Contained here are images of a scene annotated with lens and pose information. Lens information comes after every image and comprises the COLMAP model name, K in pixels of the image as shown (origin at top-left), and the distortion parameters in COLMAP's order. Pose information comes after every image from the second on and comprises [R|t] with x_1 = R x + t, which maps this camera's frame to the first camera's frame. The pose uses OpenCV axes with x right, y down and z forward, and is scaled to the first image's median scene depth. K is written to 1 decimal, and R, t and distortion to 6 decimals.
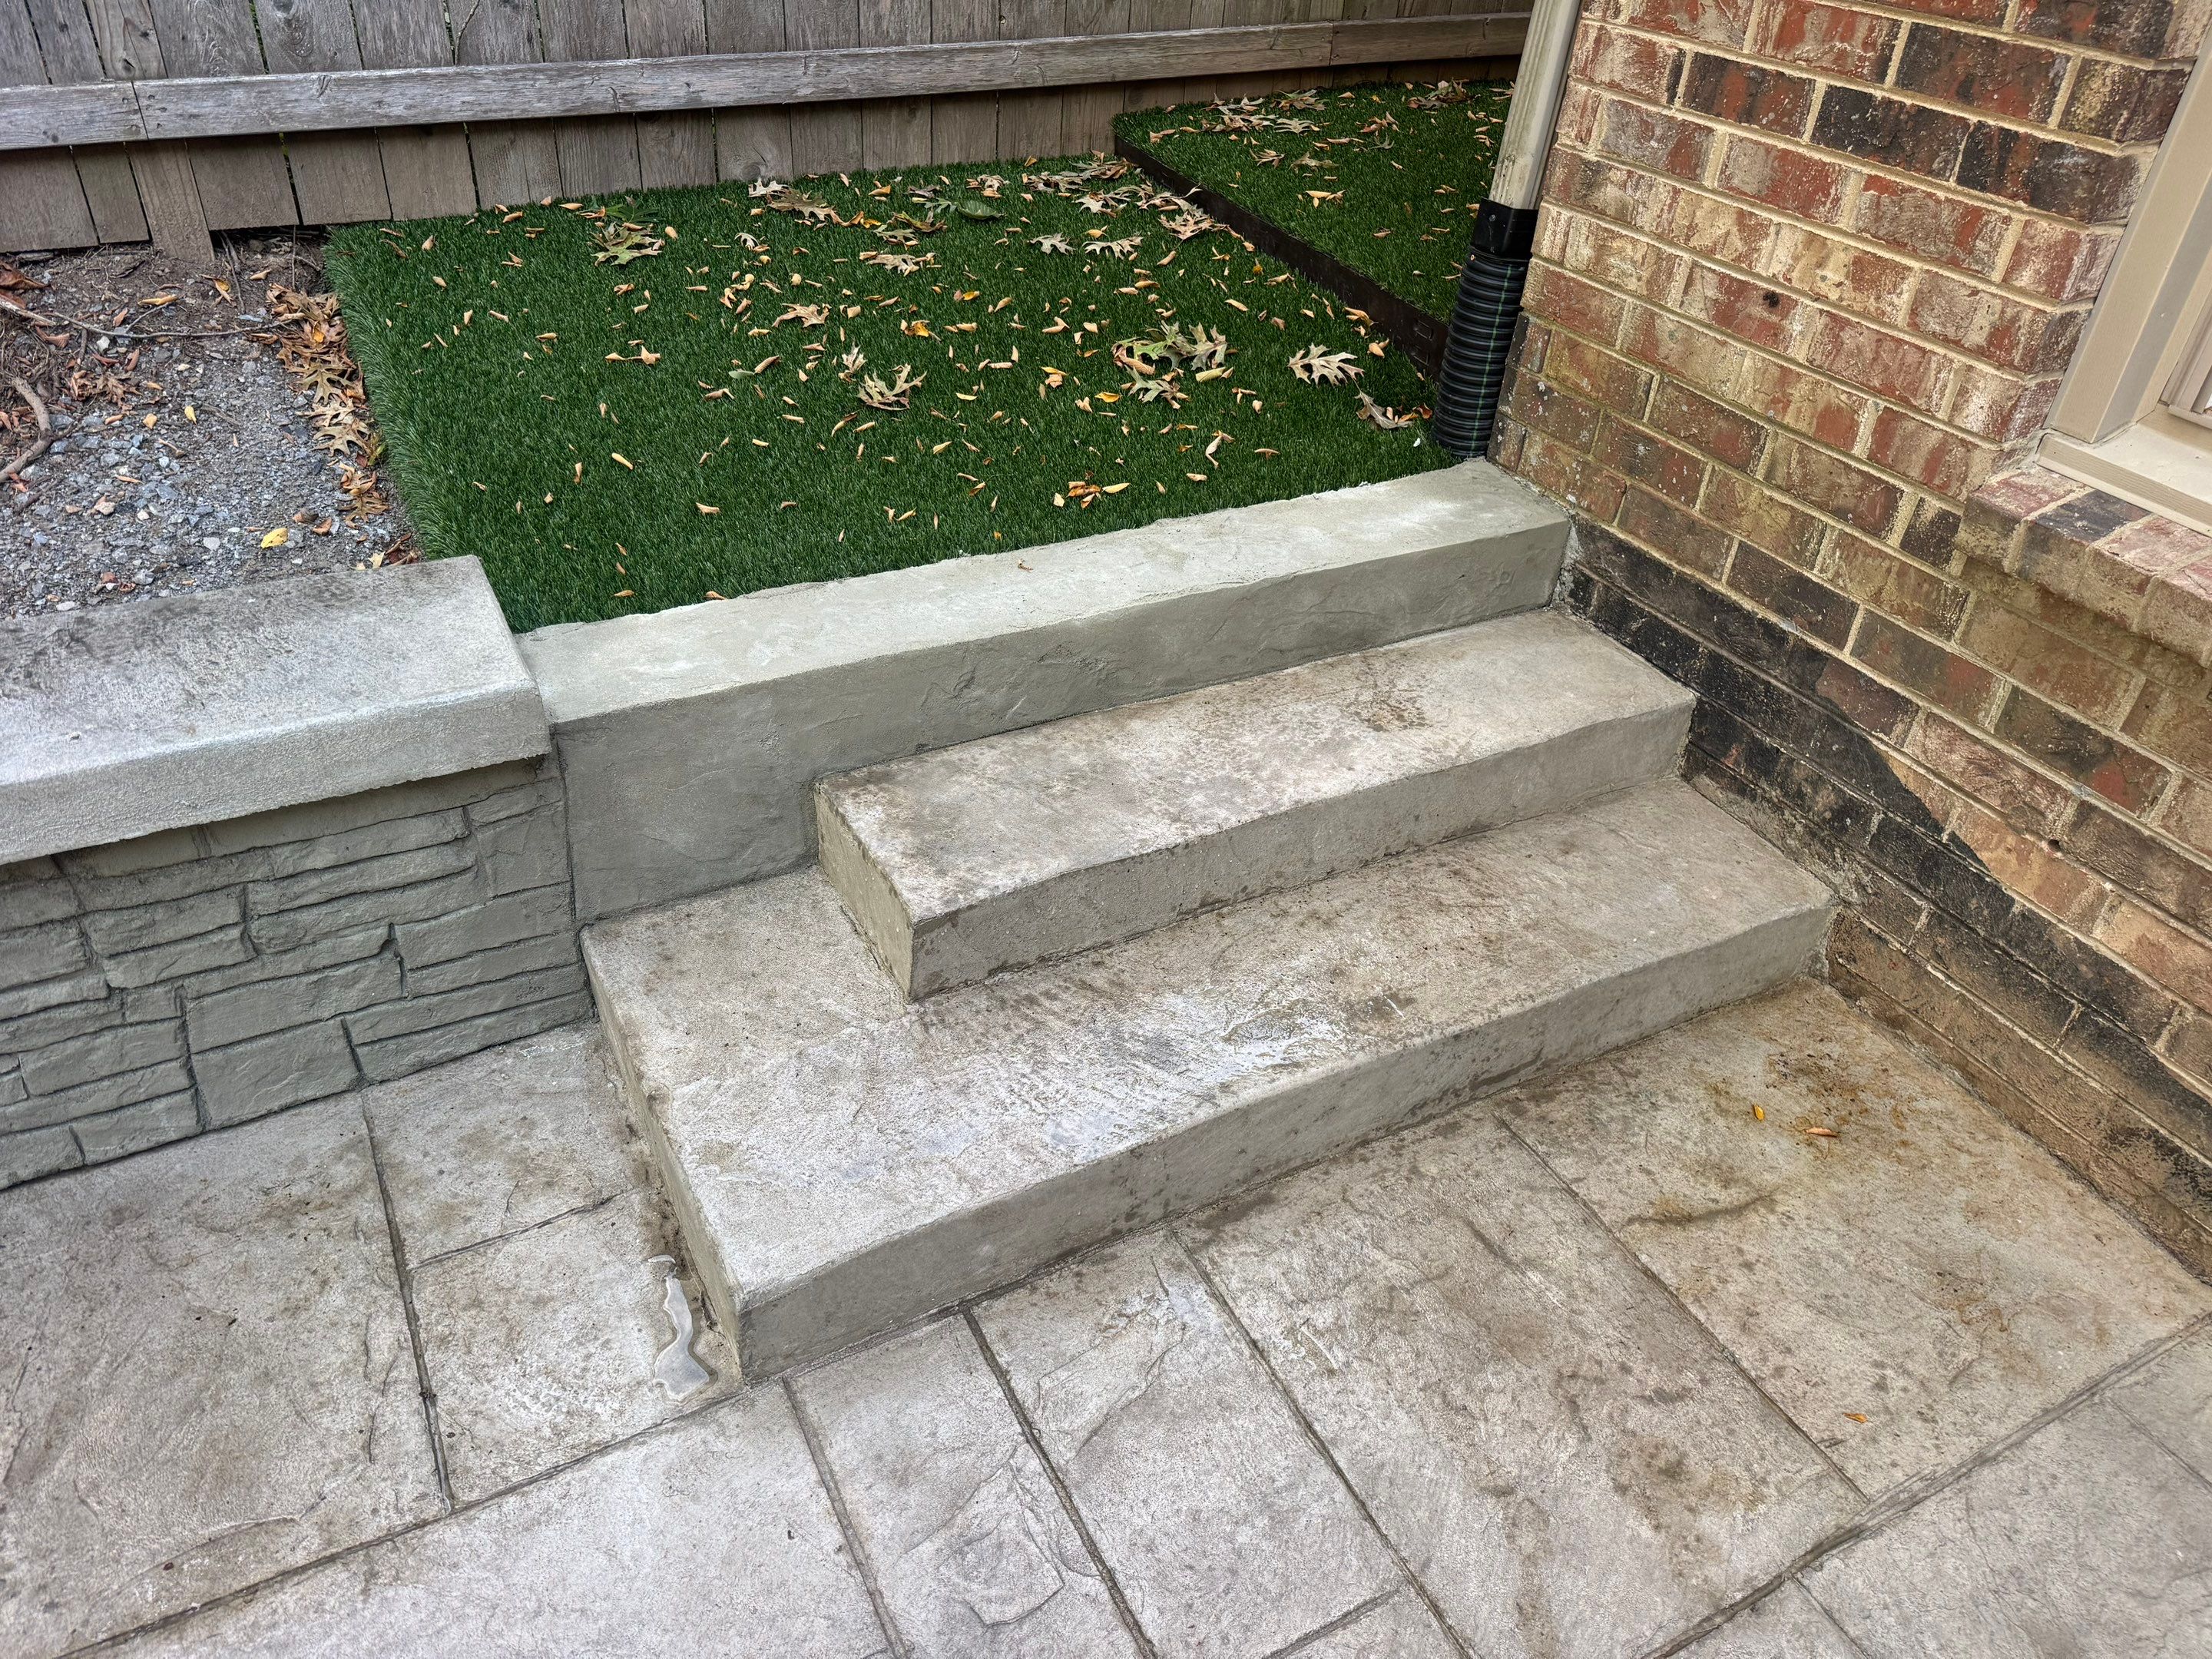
lens RADIAL K [[1468.1, 0, 1161.7], [0, 1468.1, 821.7], [0, 0, 1]] dist [0.002760, -0.036851]
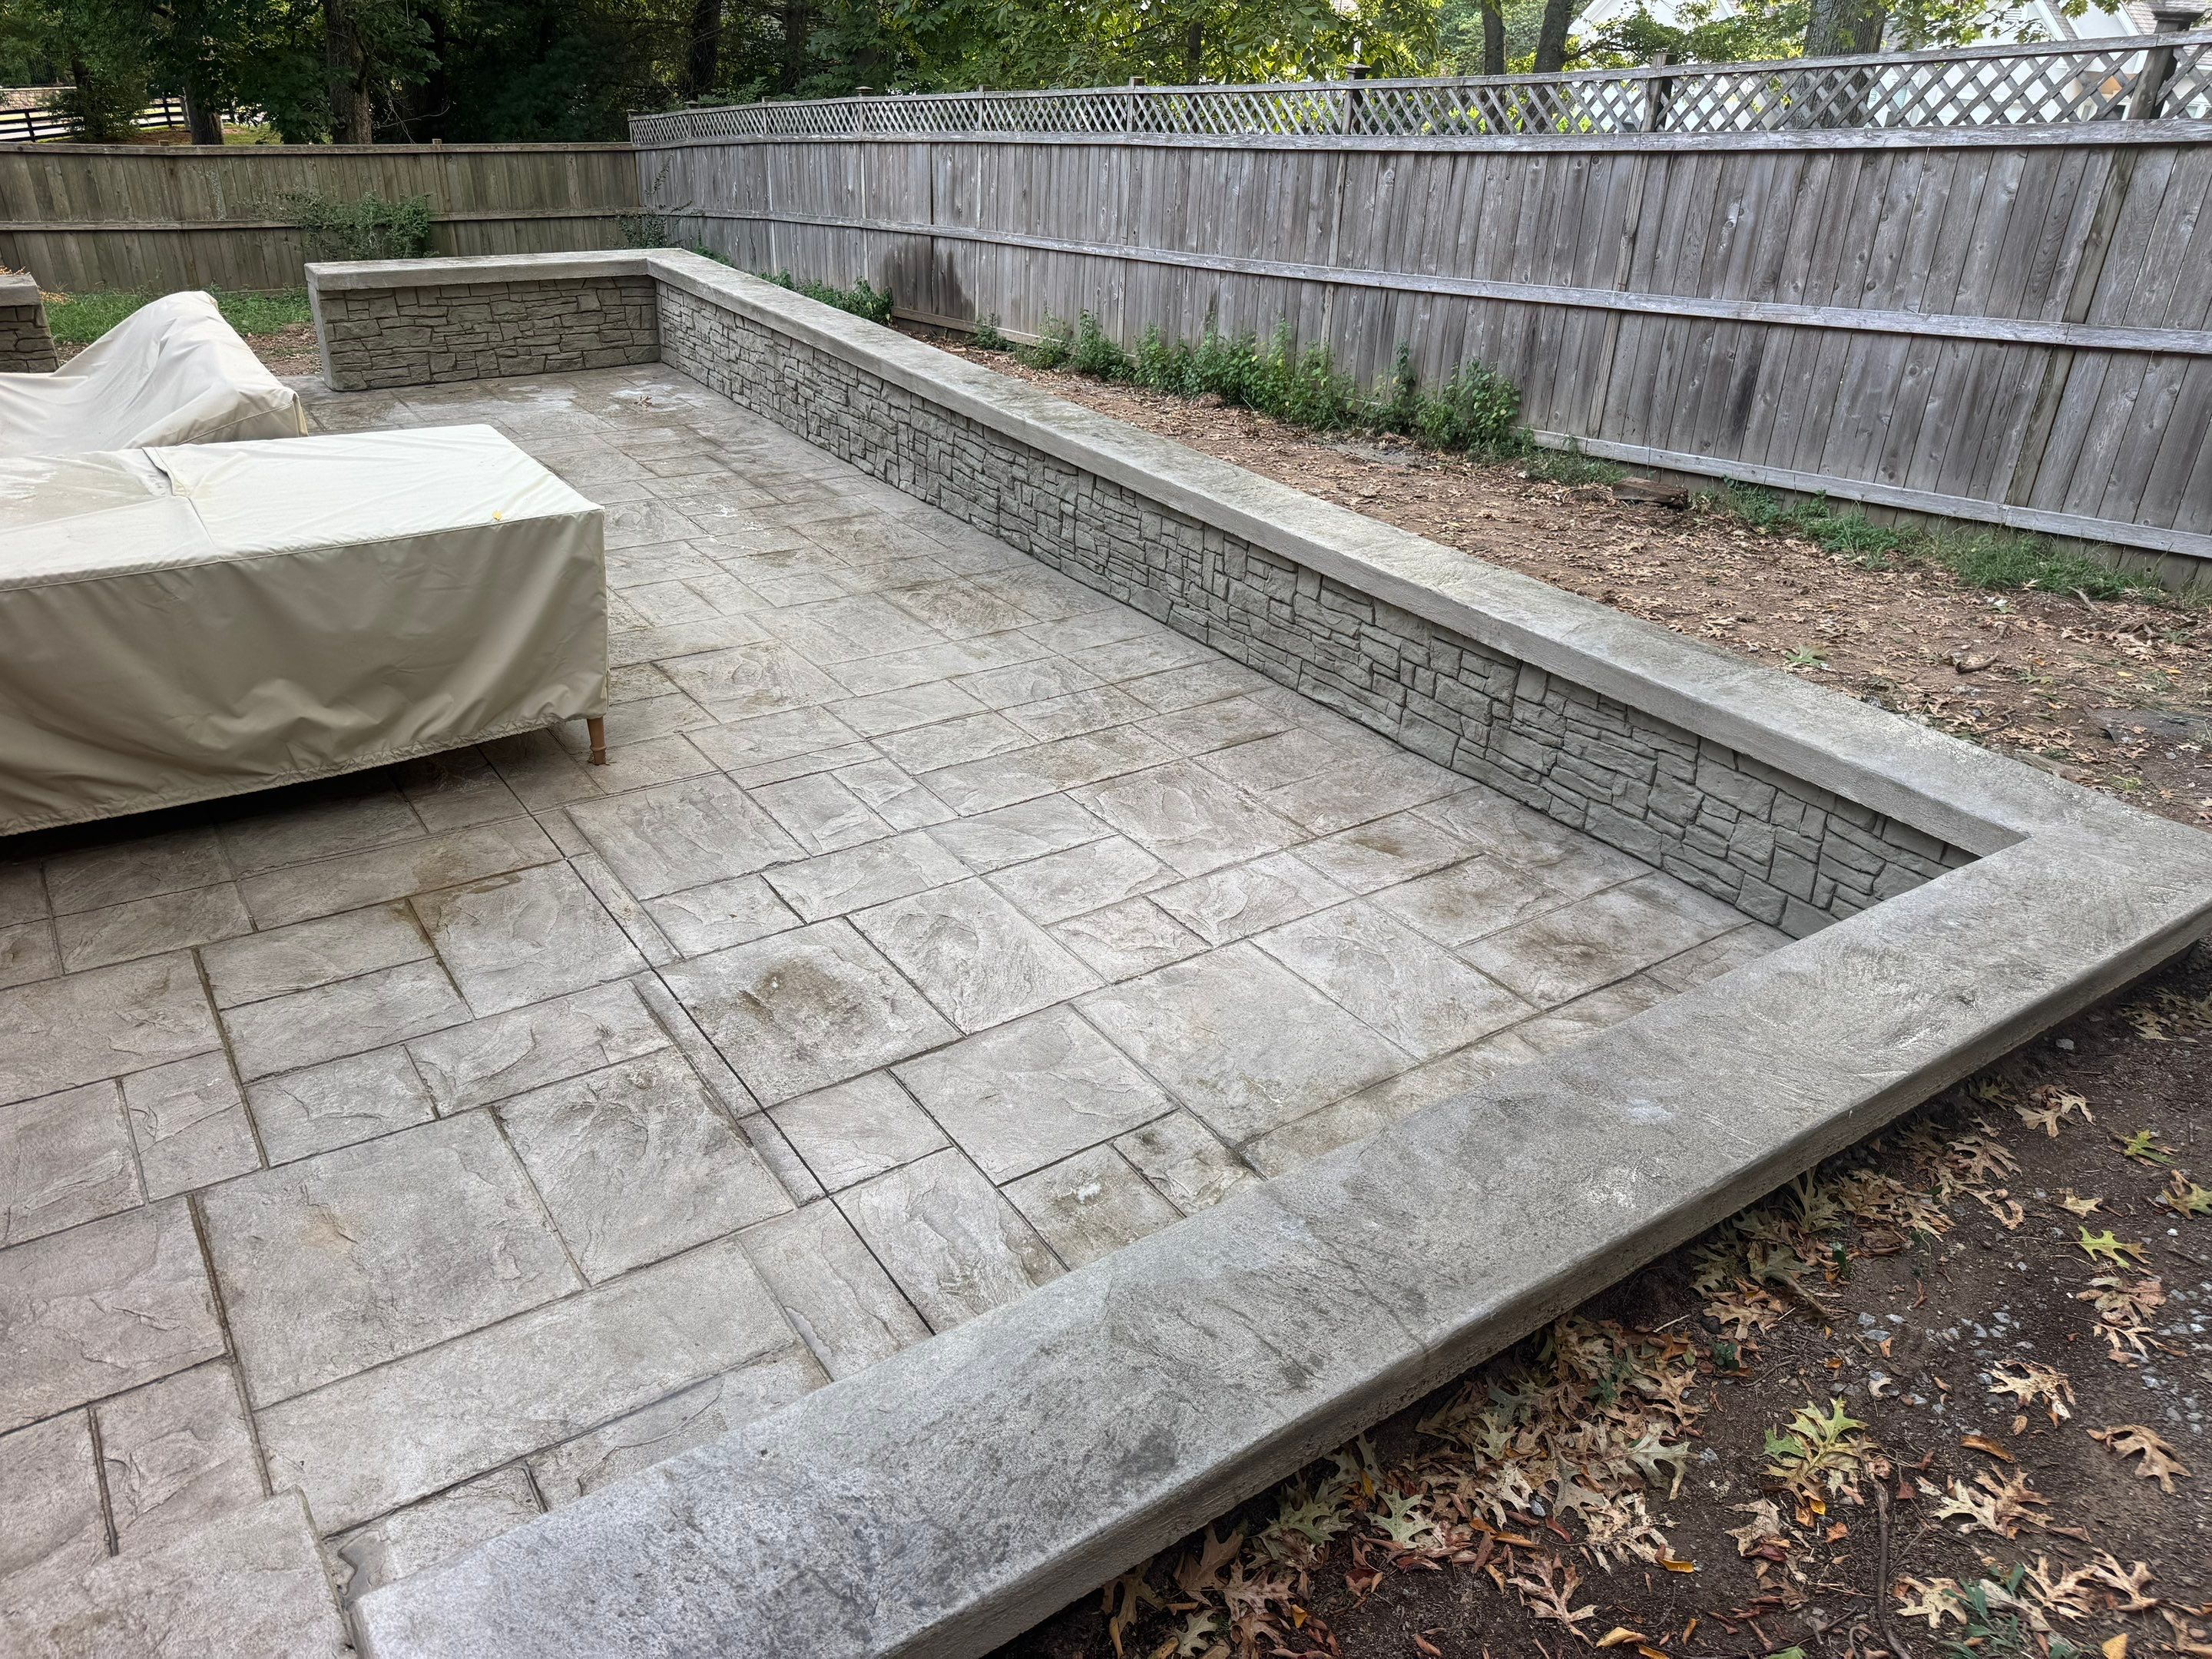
lens RADIAL K [[1555.8, 0, 1106.0], [0, 1555.8, 829.5], [0, 0, 1]] dist [0.076407, -0.069236]
pose [[-0.987686, -0.091208, -0.127115, -0.753373], [-0.154682, 0.447419, 0.880846, -1.335607], [-0.023467, 0.889661, -0.456017, 1.042213]]
